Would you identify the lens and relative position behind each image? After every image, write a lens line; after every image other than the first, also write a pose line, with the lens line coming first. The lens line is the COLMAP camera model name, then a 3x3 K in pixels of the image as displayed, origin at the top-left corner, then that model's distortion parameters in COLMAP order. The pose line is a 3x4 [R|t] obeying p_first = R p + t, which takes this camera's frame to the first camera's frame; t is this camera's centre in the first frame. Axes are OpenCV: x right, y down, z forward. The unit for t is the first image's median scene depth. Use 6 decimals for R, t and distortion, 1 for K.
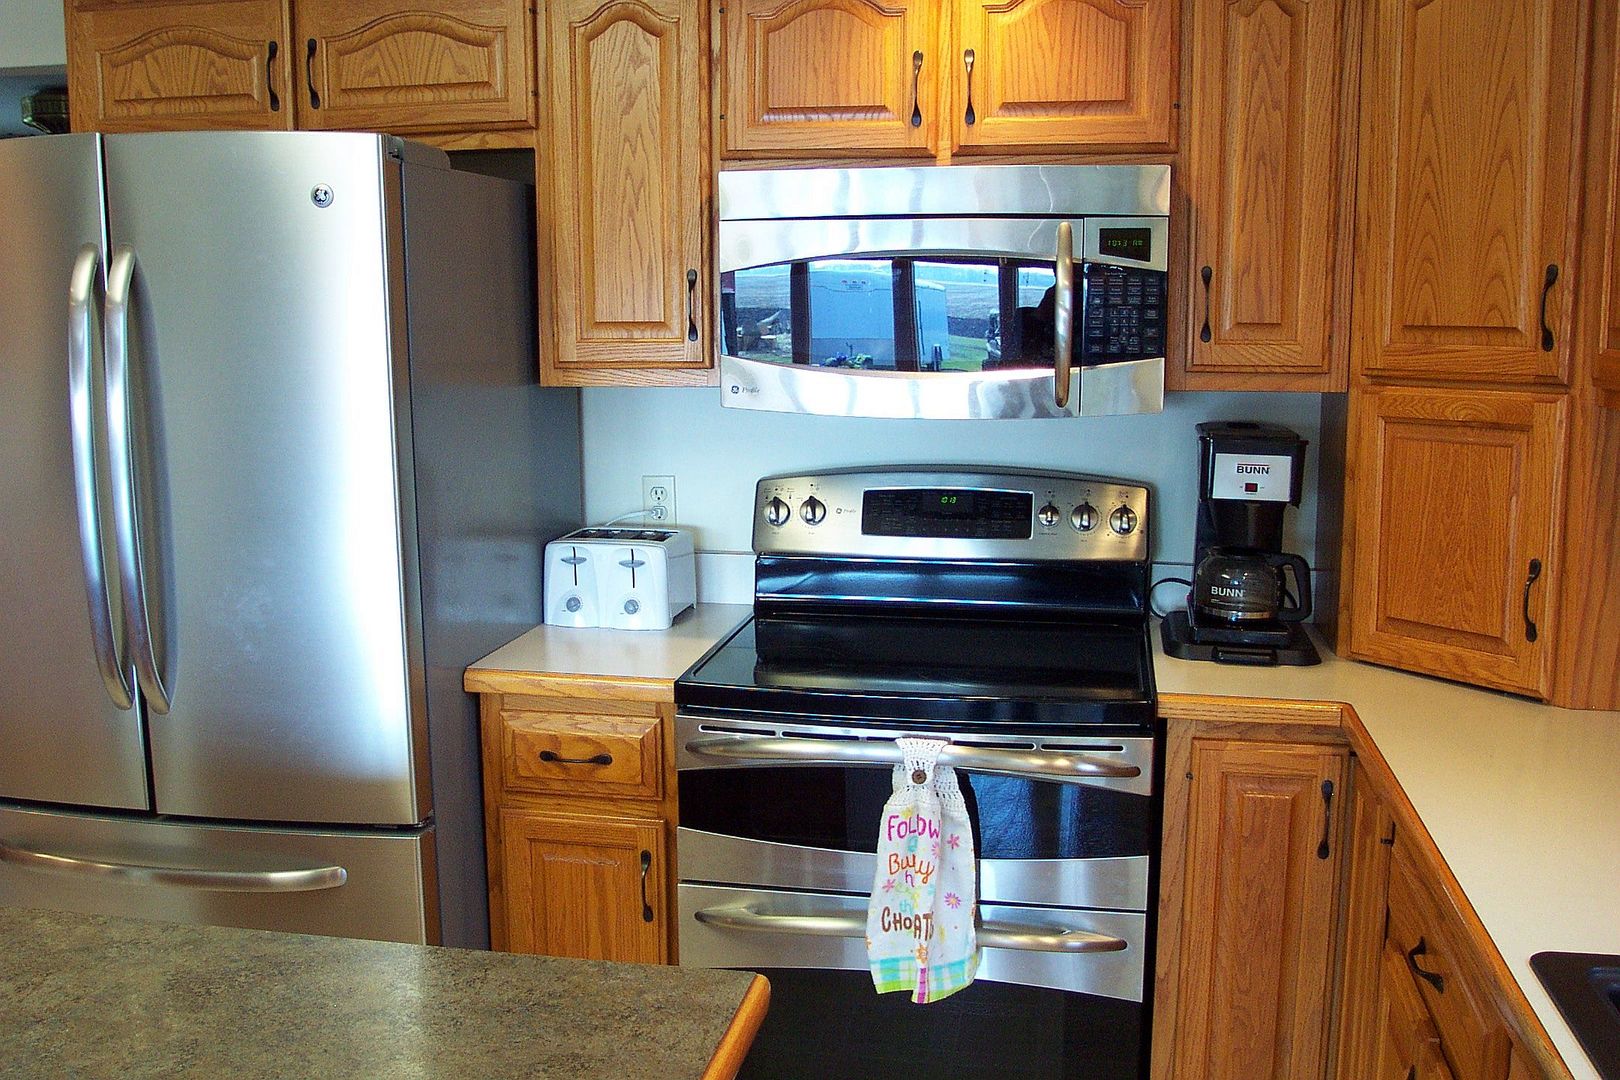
lens RADIAL K [[1522.7, 0, 814.1], [0, 1522.7, 536.5], [0, 0, 1]] dist [-0.081745, 0.000000]
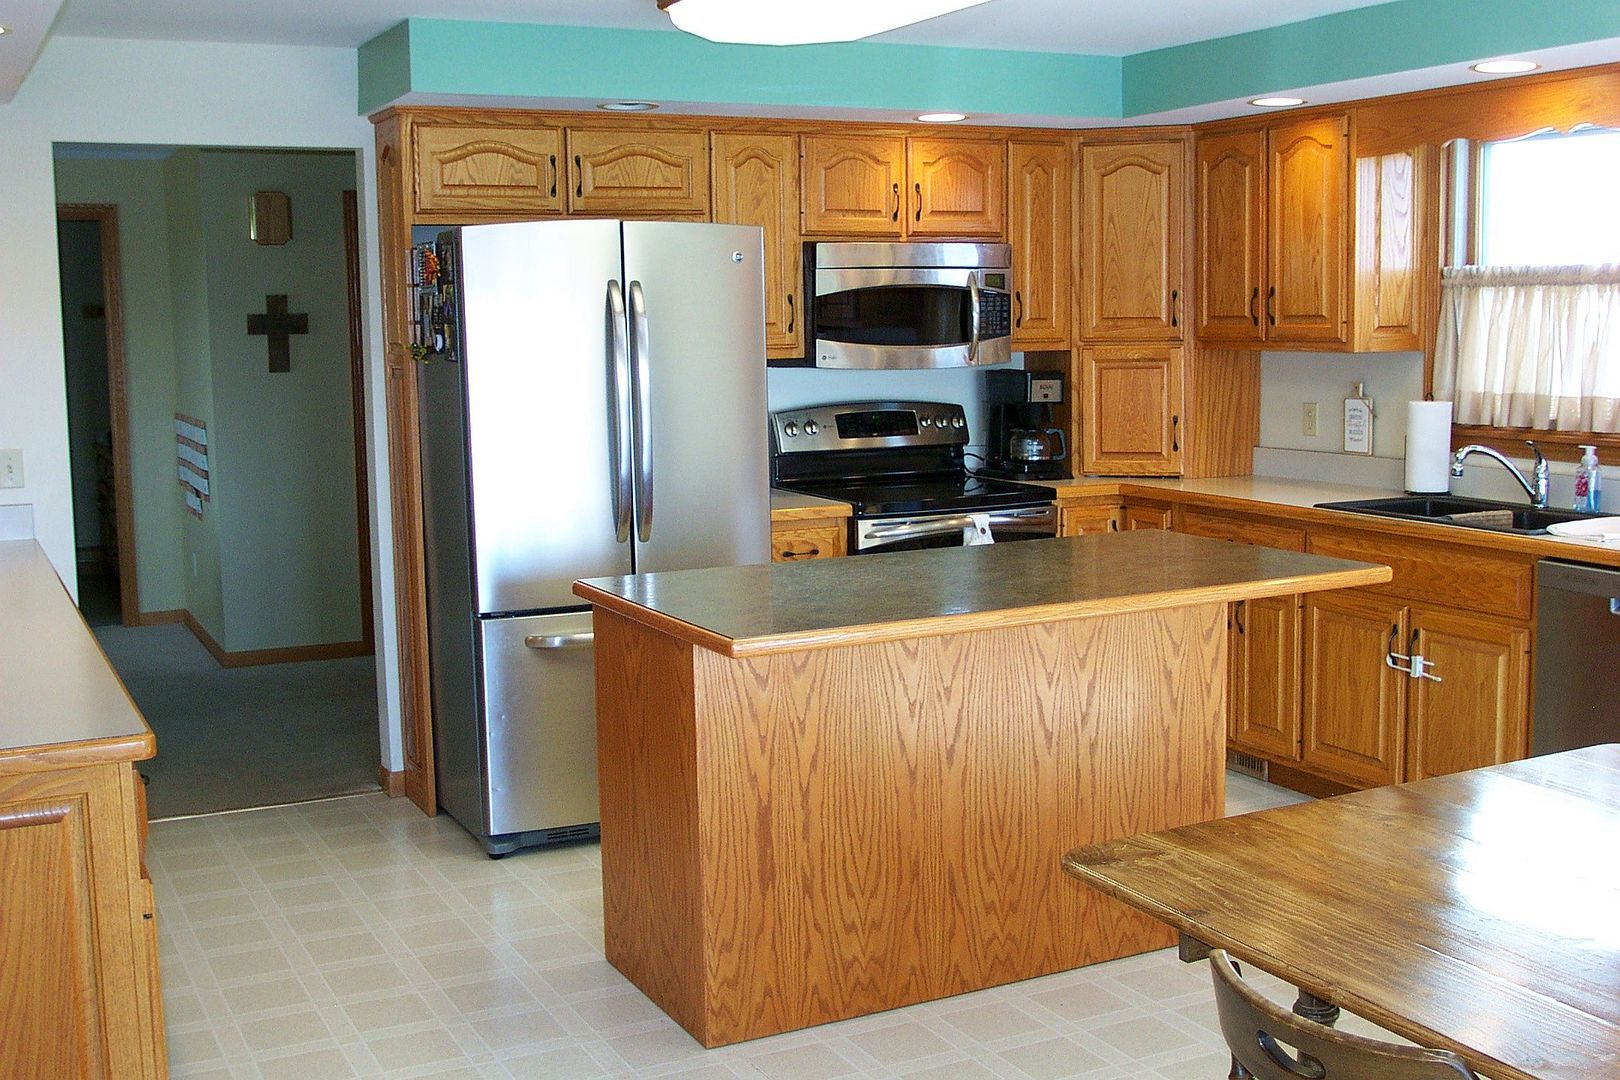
lens RADIAL K [[1791.8, 0, 823.8], [0, 1791.8, 539.1], [0, 0, 1]] dist [-0.073035, 0.000000]
pose [[0.791033, -0.086860, 0.605576, -1.474842], [0.104777, 0.994479, 0.005777, 0.118631], [-0.602734, 0.058880, 0.795766, -0.782745]]
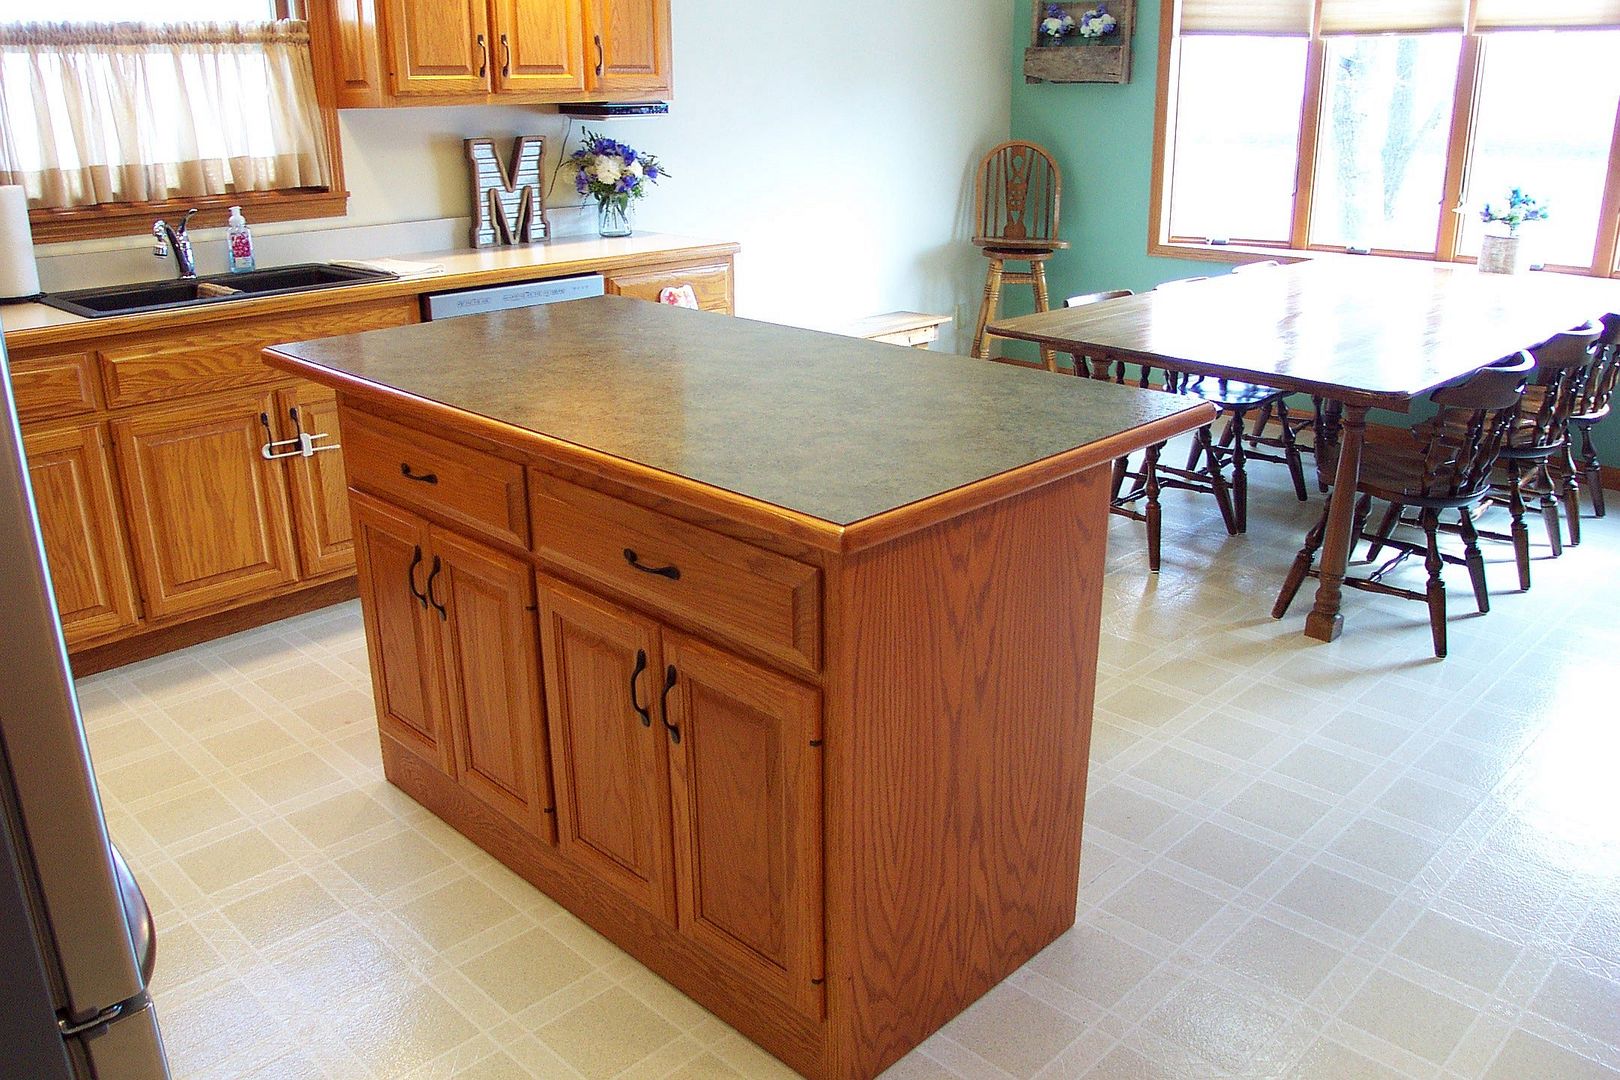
lens RADIAL K [[1305.2, 0, 803.6], [0, 1305.2, 542.8], [0, 0, 1]] dist [-0.113444, 0.058230]
pose [[-0.828750, -0.176565, 0.531034, -0.969579], [0.093010, 0.892266, 0.441826, -0.123766], [-0.551835, 0.415555, -0.723043, 1.128247]]
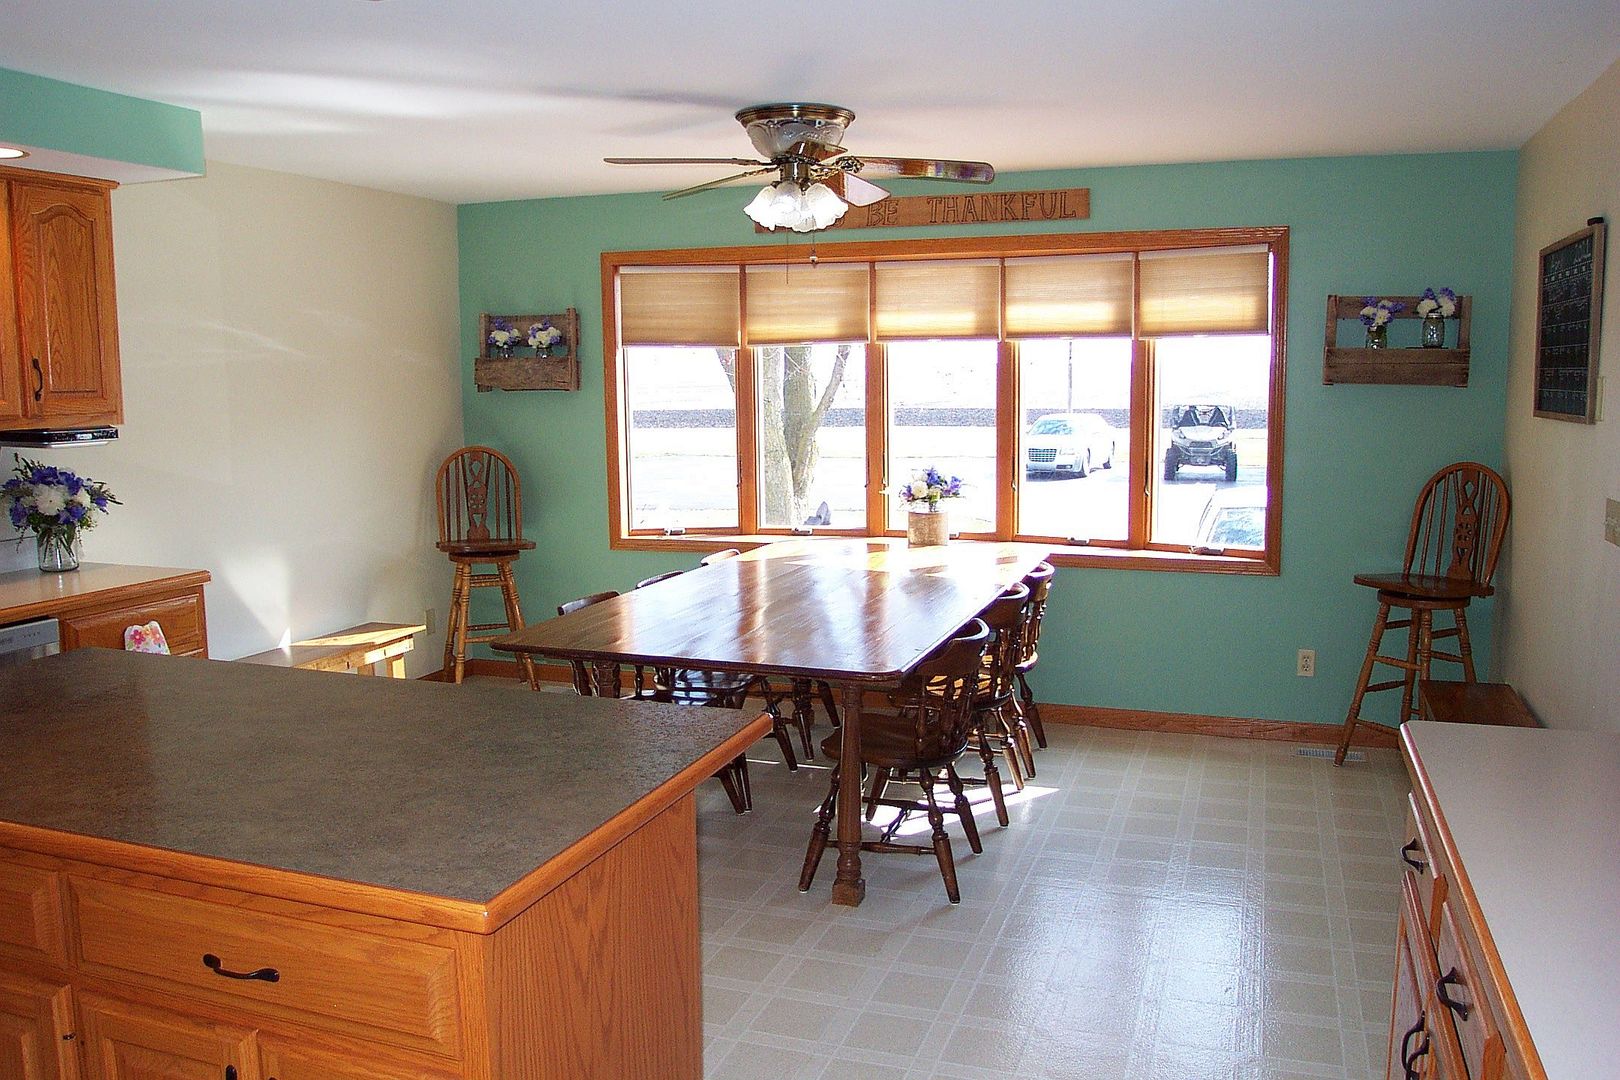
lens RADIAL K [[1305.2, 0, 807.9], [0, 1305.2, 543.9], [0, 0, 1]] dist [-0.113444, 0.058230]
pose [[-0.988859, -0.006151, 0.148726, -0.887676], [0.035232, 0.961085, 0.273998, -0.168329], [-0.144624, 0.276185, -0.950161, 1.157305]]
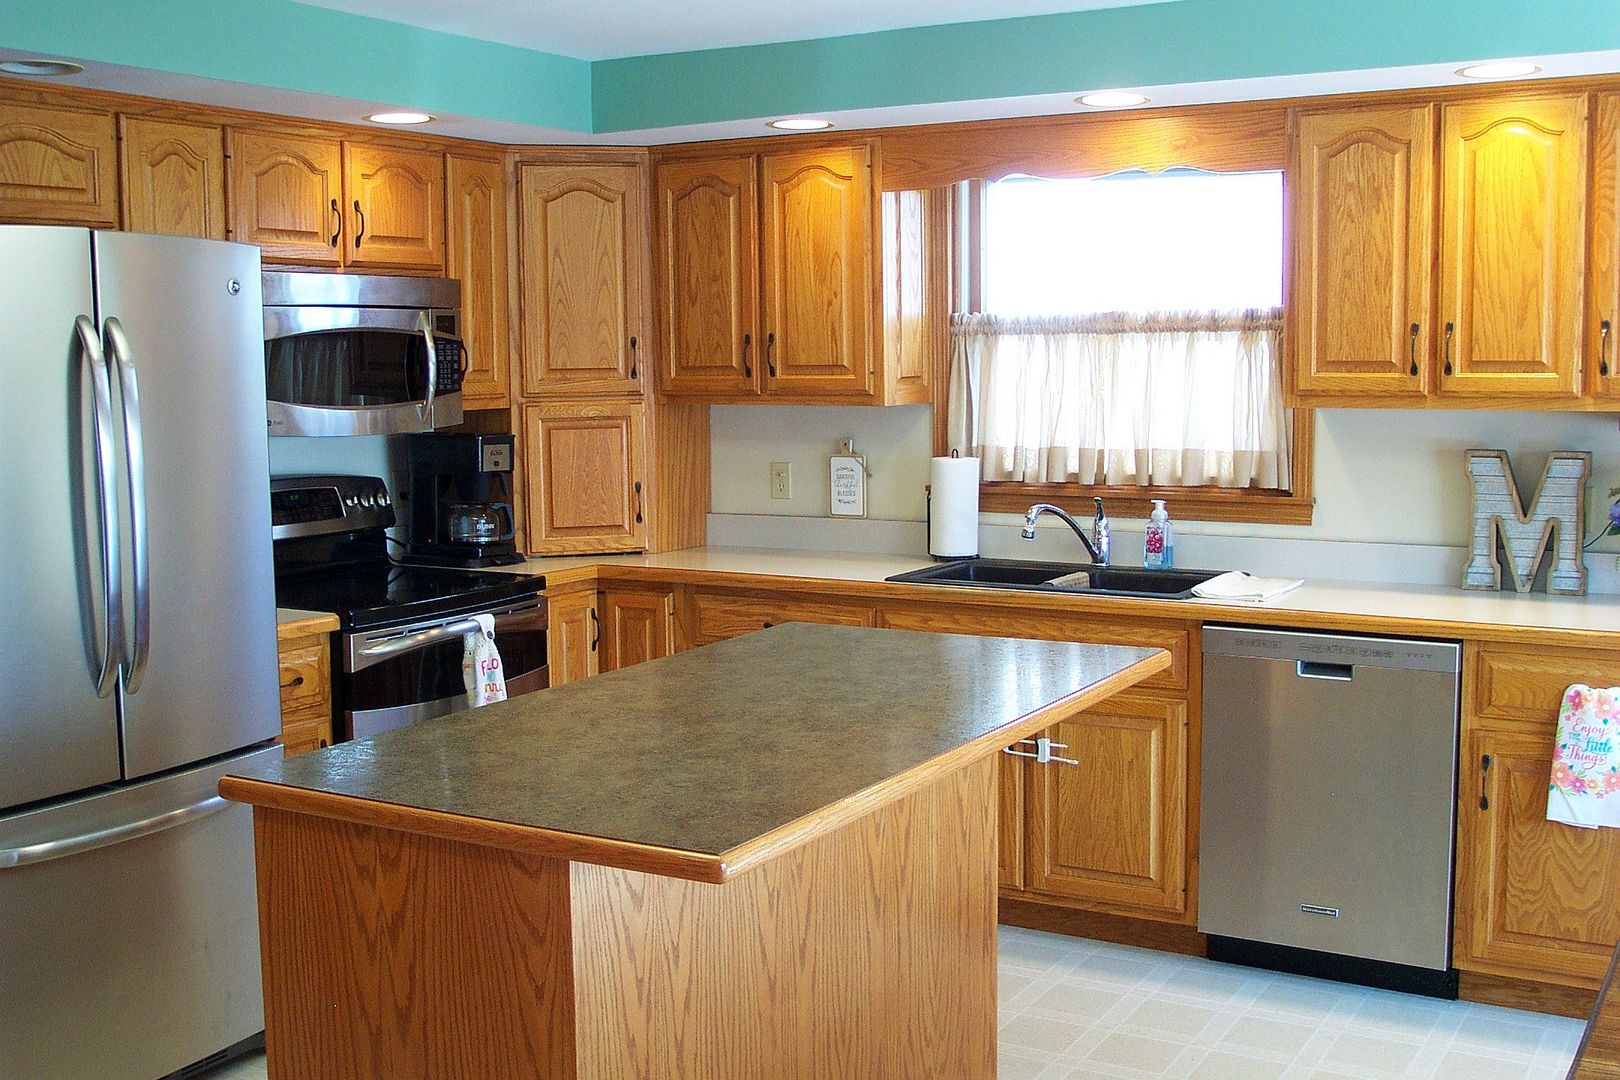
lens RADIAL K [[1791.8, 0, 818.3], [0, 1791.8, 533.7], [0, 0, 1]] dist [-0.073035, 0.000000]
pose [[0.332072, -0.097451, 0.938207, -1.520193], [0.150038, 0.987442, 0.049460, 0.001284], [-0.931245, 0.124342, 0.342523, -0.042102]]
